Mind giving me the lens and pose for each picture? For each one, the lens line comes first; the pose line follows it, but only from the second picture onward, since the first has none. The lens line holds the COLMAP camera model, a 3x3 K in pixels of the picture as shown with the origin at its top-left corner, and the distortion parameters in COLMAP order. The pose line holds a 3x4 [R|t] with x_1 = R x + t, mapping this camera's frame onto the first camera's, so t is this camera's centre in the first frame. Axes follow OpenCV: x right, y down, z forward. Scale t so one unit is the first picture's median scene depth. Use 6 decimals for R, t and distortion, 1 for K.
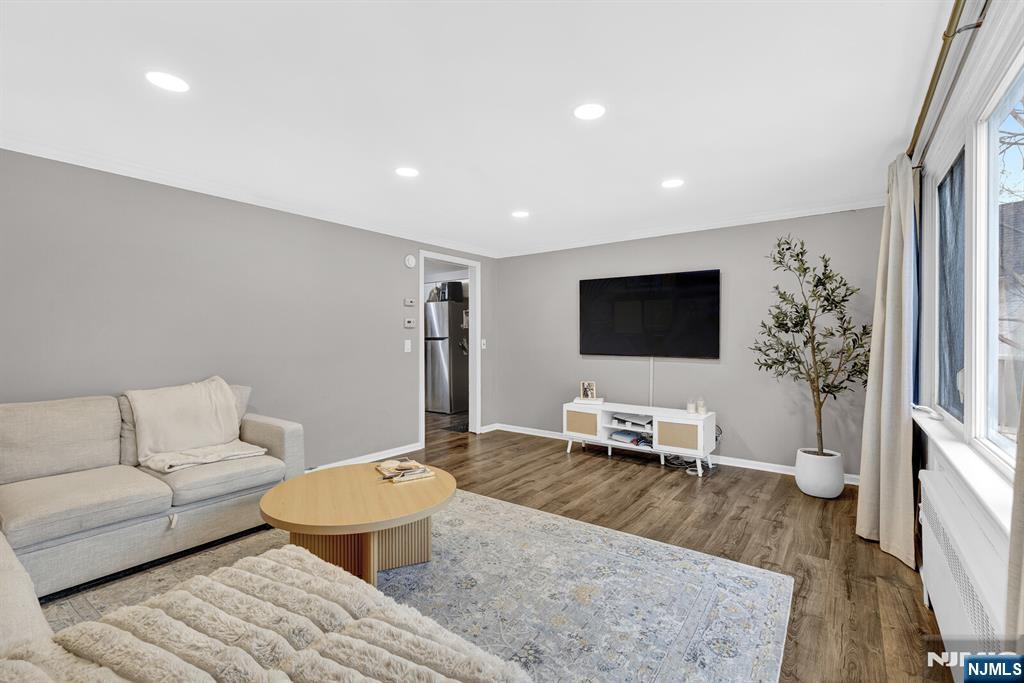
lens RADIAL K [[447.0, 0, 514.4], [0, 447.0, 339.6], [0, 0, 1]] dist [0.000147, -0.000090]
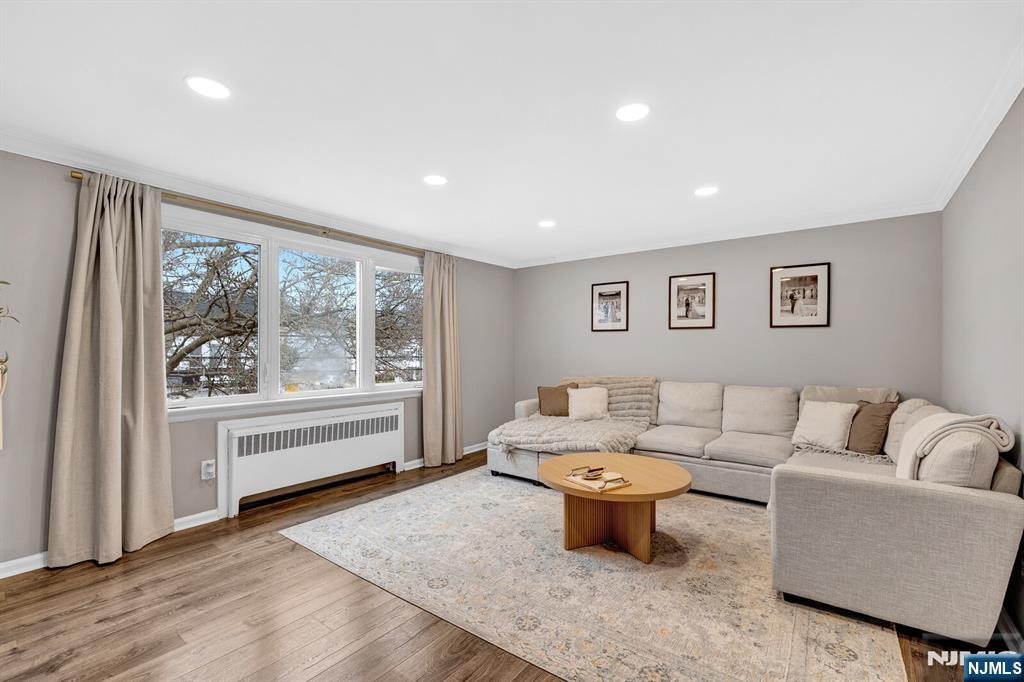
lens RADIAL K [[440.3, 0, 512.3], [0, 440.3, 349.1], [0, 0, 1]] dist [0.000926, -0.000302]
pose [[-0.999920, 0.000986, 0.012620, -0.057294], [0.001021, 0.999996, 0.002757, -0.003454], [-0.012617, 0.002770, -0.999917, 1.626512]]
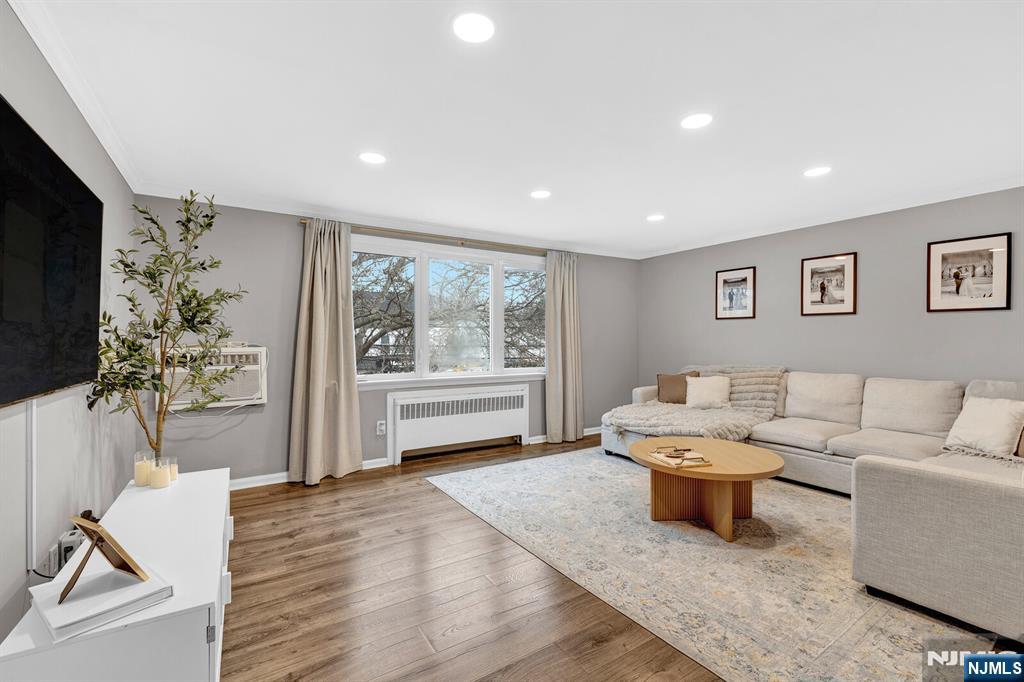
lens RADIAL K [[438.5, 0, 510.6], [0, 438.5, 341.6], [0, 0, 1]] dist [-0.000561, -0.000161]
pose [[-0.935425, 0.001116, 0.353524, -0.196795], [0.005012, 0.999936, 0.010106, -0.003215], [-0.353491, 0.011225, -0.935371, 1.746667]]
